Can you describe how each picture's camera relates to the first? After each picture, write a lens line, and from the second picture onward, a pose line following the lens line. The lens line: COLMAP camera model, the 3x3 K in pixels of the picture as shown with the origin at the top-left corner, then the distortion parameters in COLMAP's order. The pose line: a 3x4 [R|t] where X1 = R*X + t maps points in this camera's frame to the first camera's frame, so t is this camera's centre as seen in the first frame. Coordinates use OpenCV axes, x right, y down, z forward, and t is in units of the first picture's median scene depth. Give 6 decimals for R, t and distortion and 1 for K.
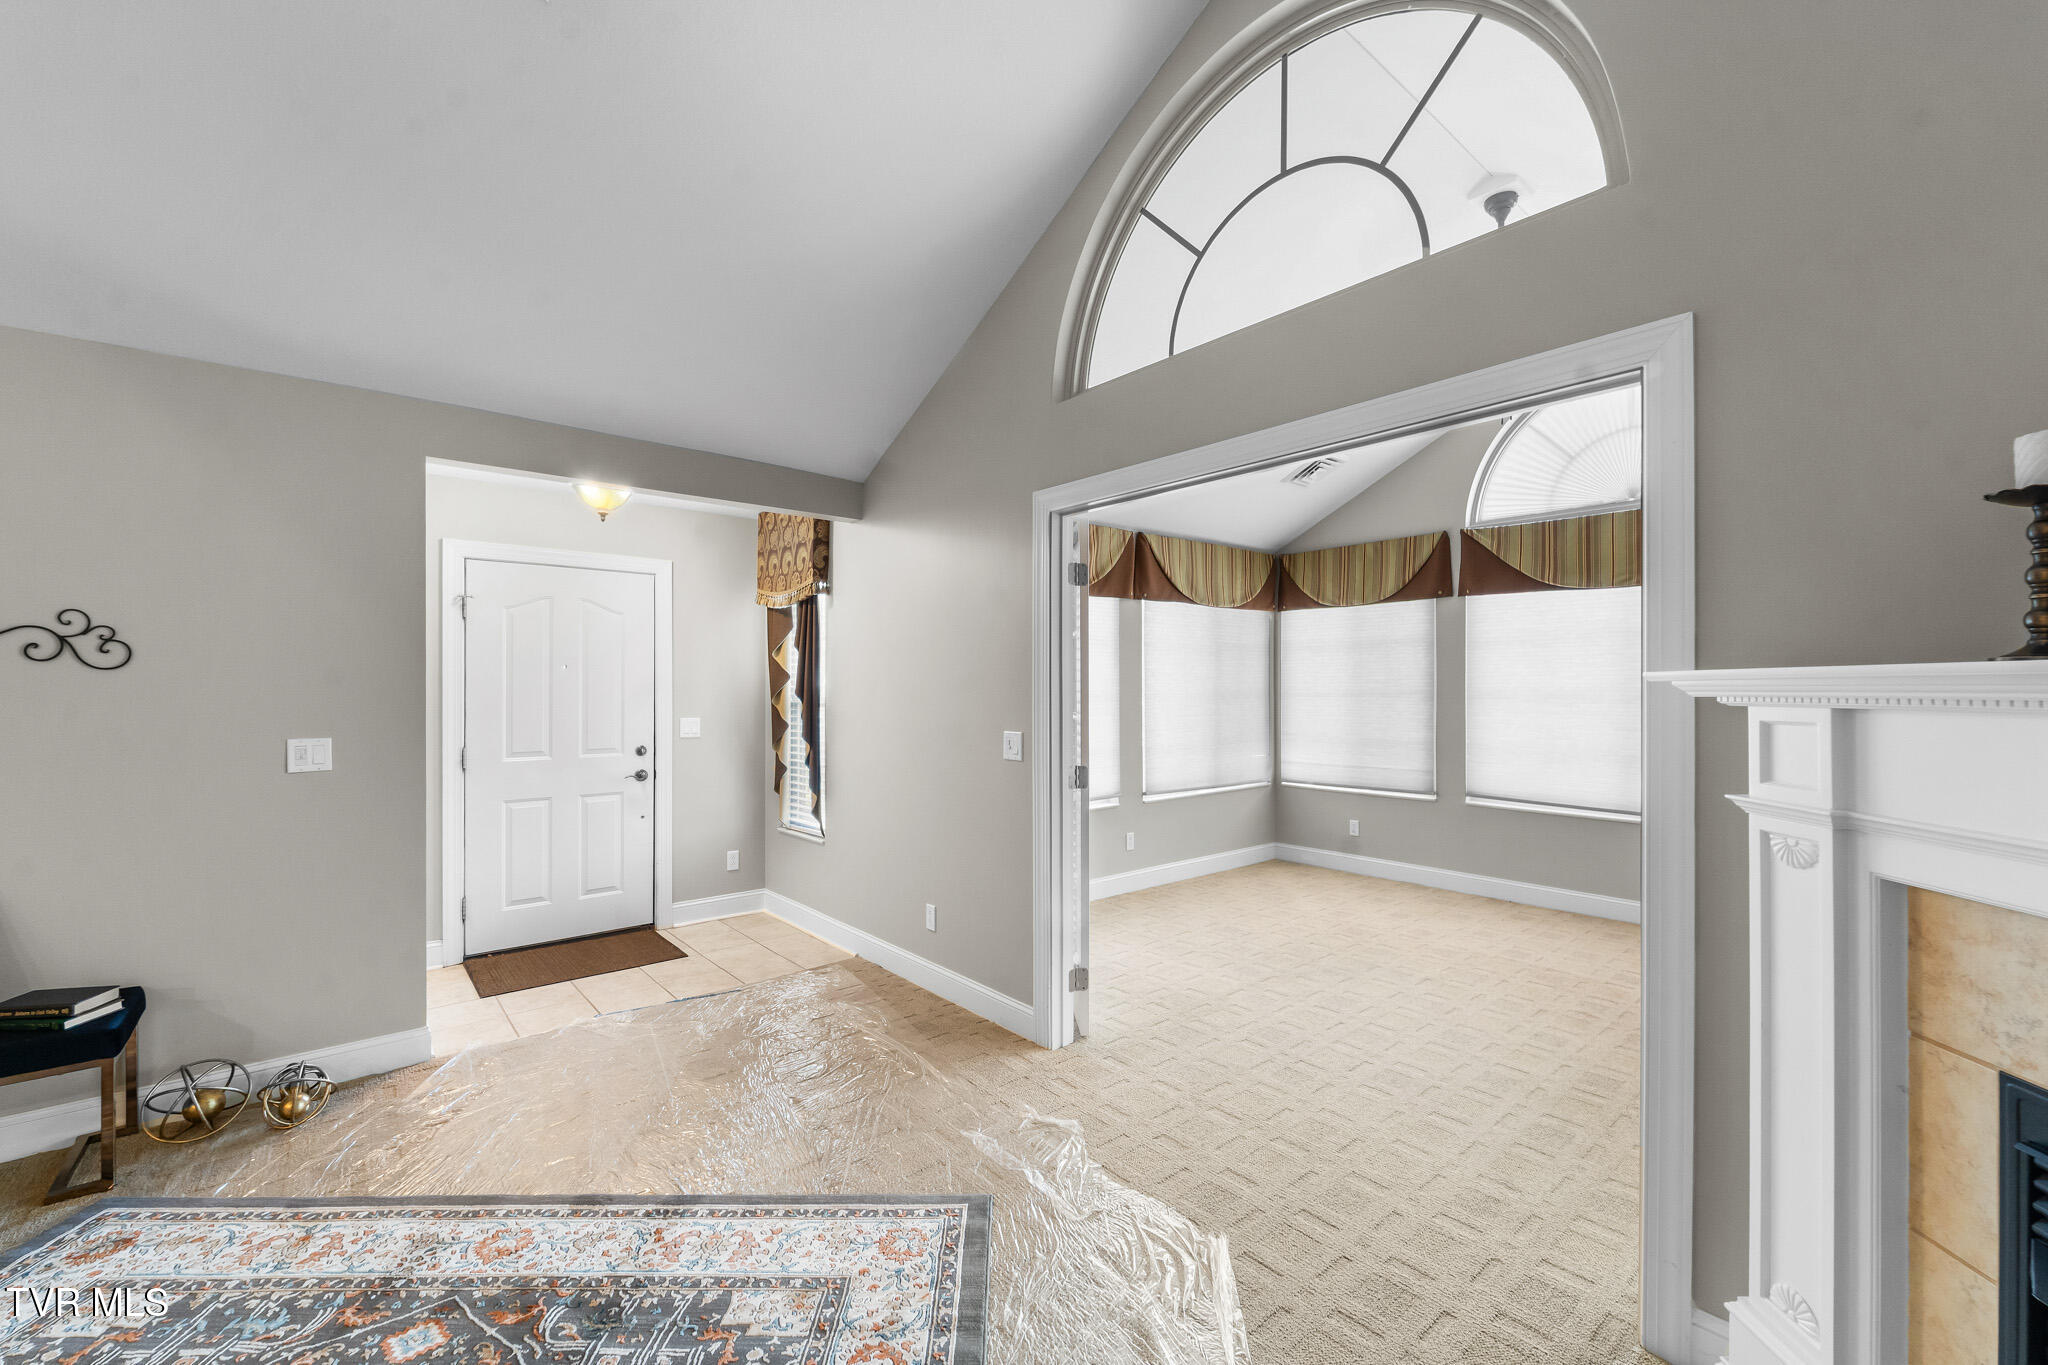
lens RADIAL K [[835.0, 0, 1025.6], [0, 835.0, 673.2], [0, 0, 1]] dist [-0.002525, -0.000697]
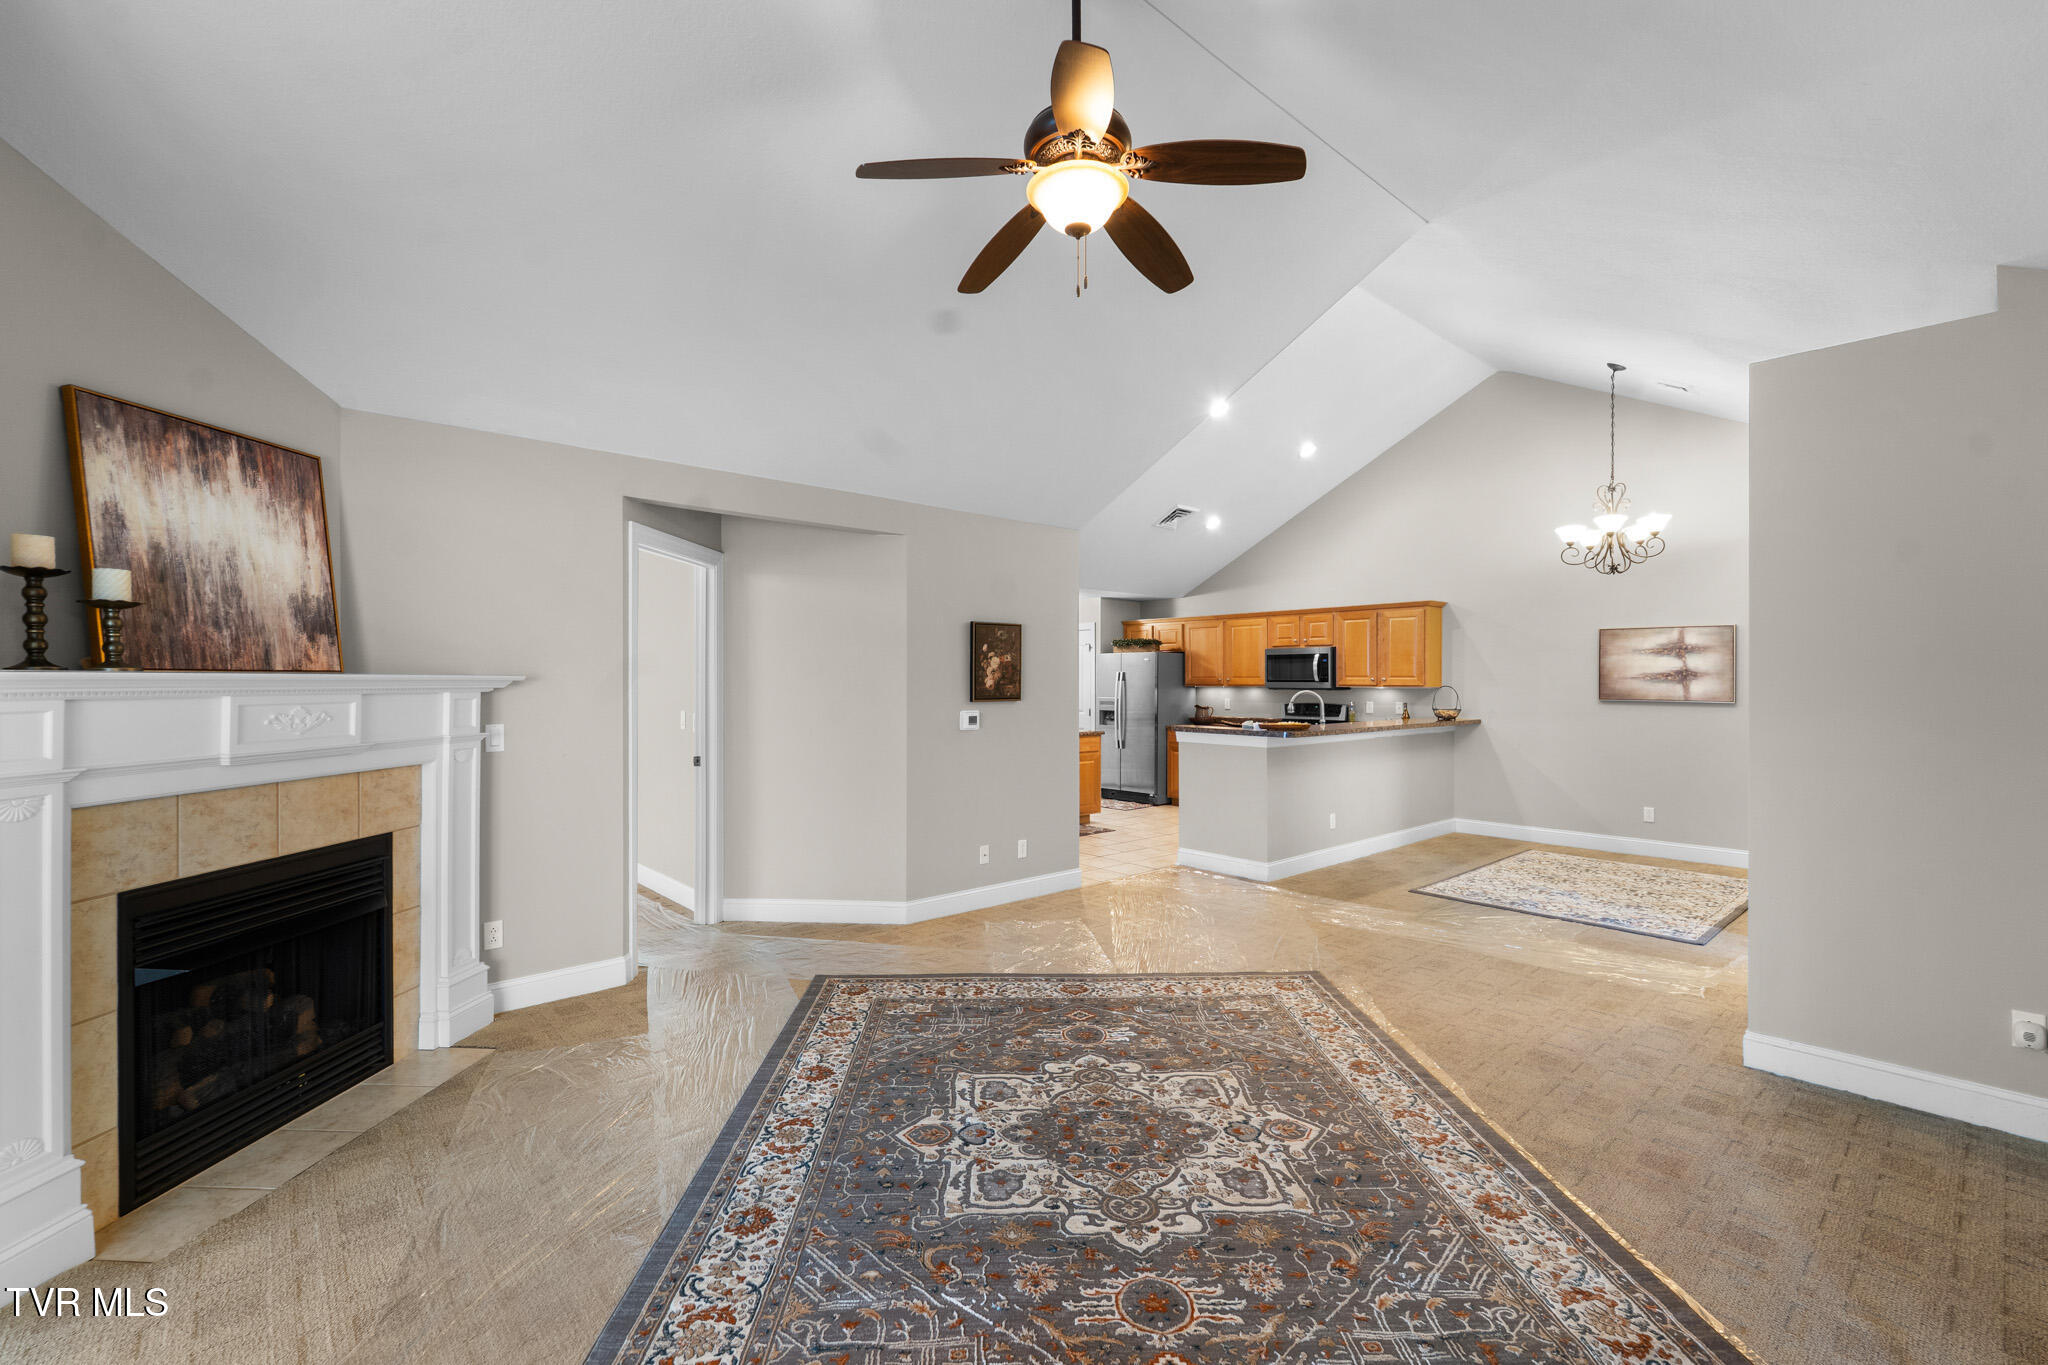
lens RADIAL K [[871.1, 0, 1033.7], [0, 871.1, 678.0], [0, 0, 1]] dist [0.001129, -0.000333]
pose [[-0.999642, -0.000242, -0.026751, -0.273479], [0.000327, 0.999774, -0.021255, 0.015223], [0.026750, -0.021257, -0.999416, 1.014875]]
